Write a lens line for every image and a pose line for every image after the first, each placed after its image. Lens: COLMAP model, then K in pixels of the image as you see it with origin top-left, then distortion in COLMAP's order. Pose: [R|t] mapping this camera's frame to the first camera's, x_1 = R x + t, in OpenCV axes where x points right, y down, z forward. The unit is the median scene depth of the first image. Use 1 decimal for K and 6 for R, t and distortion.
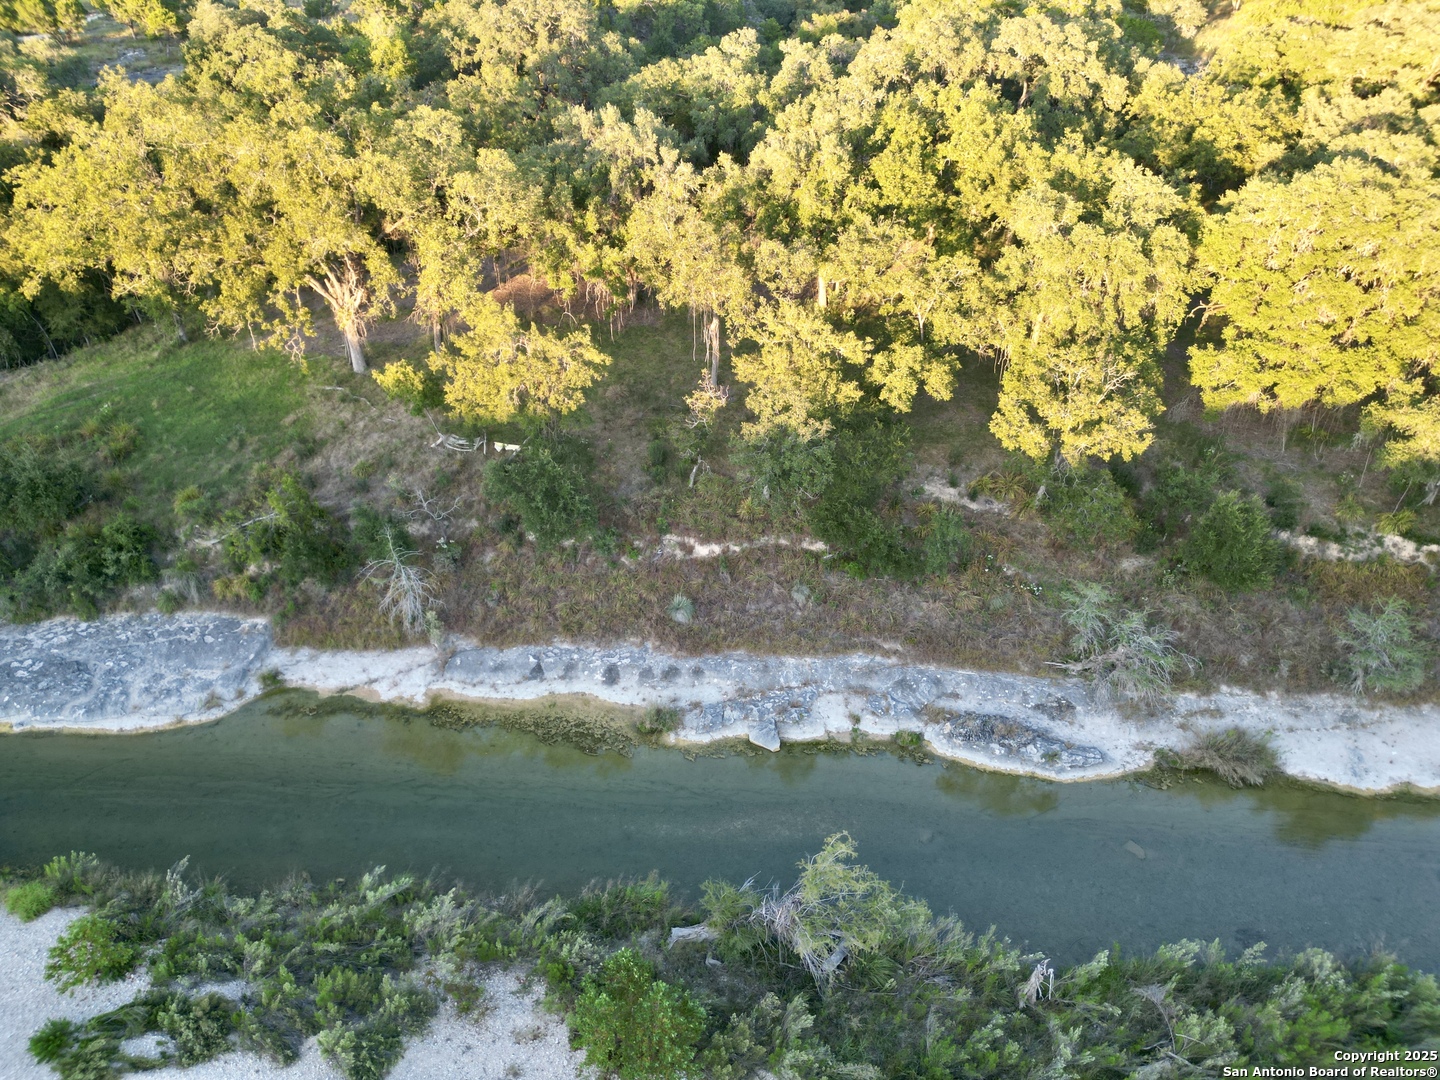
lens RADIAL K [[1012.5, 0, 714.7], [0, 1012.5, 535.6], [0, 0, 1]] dist [0.070458, -0.062627]
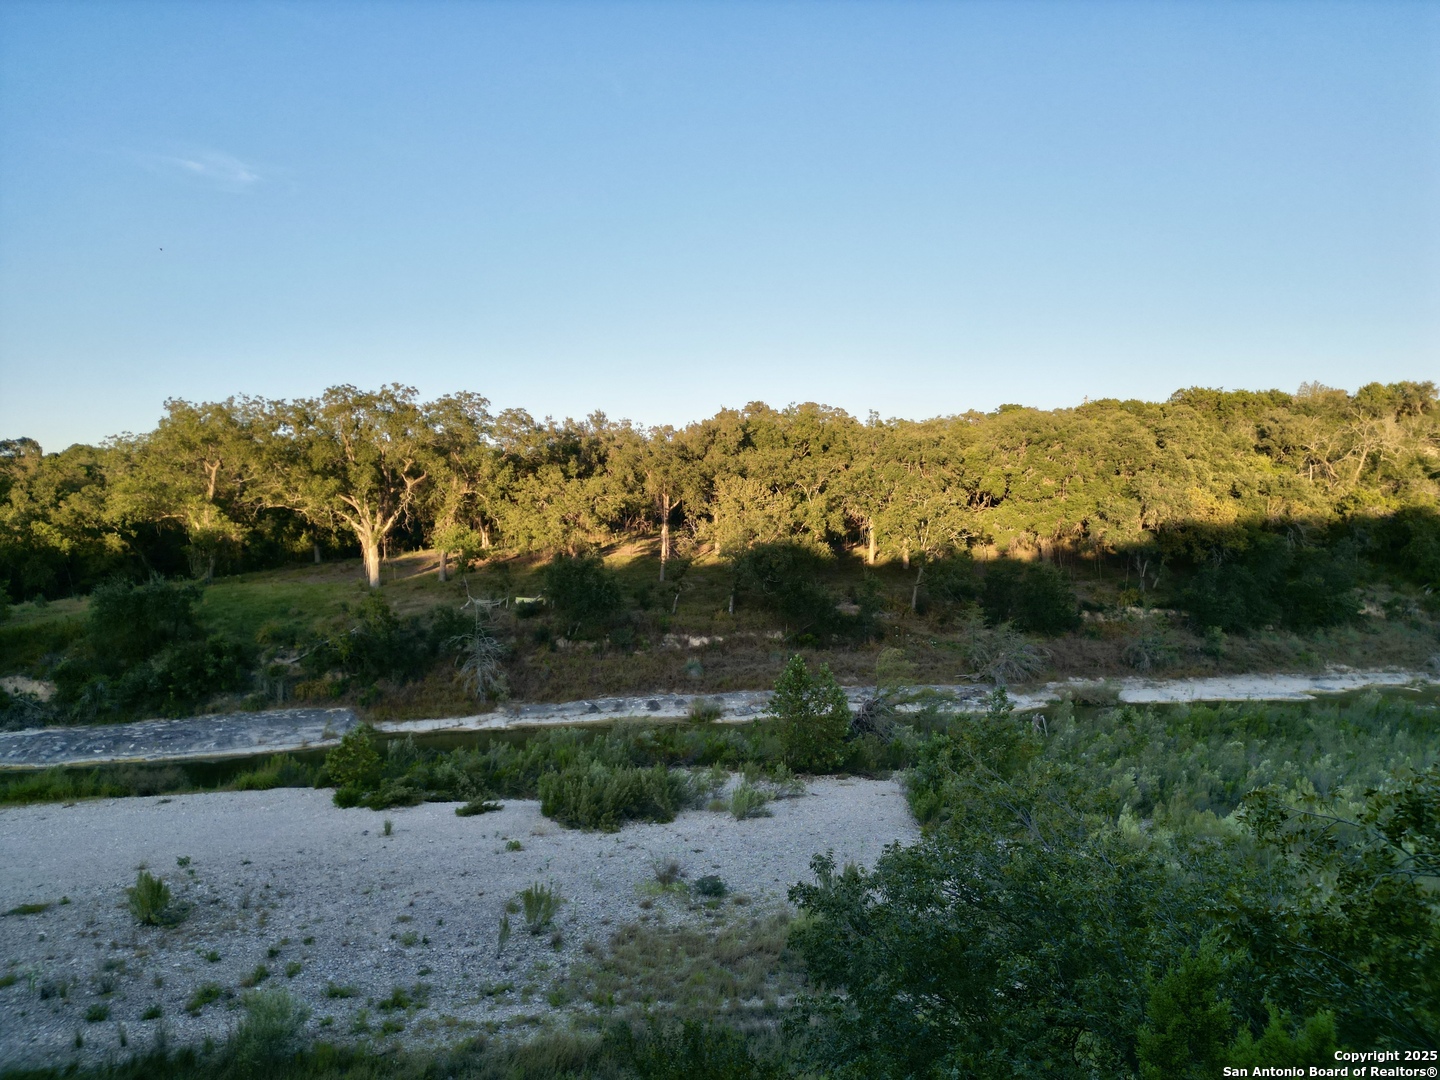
lens RADIAL K [[1012.5, 0, 713.9], [0, 1012.5, 536.1], [0, 0, 1]] dist [0.070458, -0.062627]
pose [[0.961449, -0.007620, 0.274878, -0.372664], [0.152339, 0.846963, -0.509360, 0.609204], [-0.228930, 0.531598, 0.815472, -0.169383]]
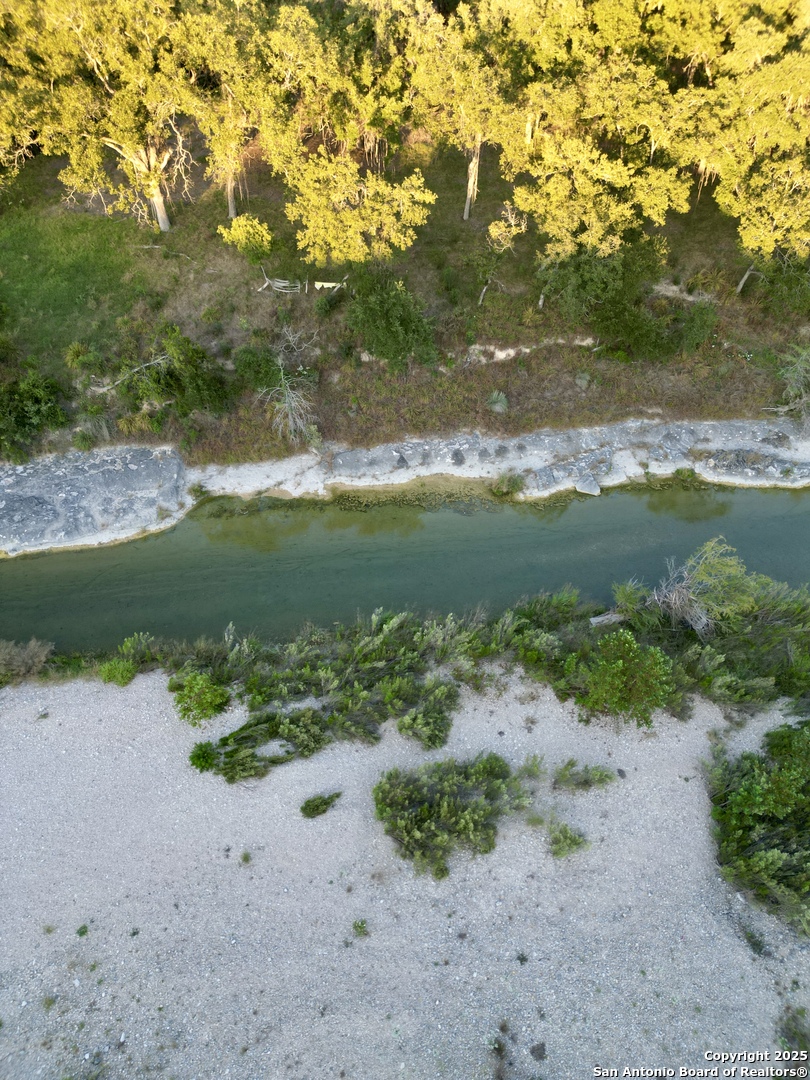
lens RADIAL K [[759.4, 0, 404.9], [0, 759.4, 546.5], [0, 0, 1]] dist [0.070458, -0.062627]
pose [[0.980059, -0.138248, 0.142728, -0.324644], [0.099288, 0.962905, 0.250912, -0.007075], [-0.172122, -0.231737, 0.957430, 0.029082]]
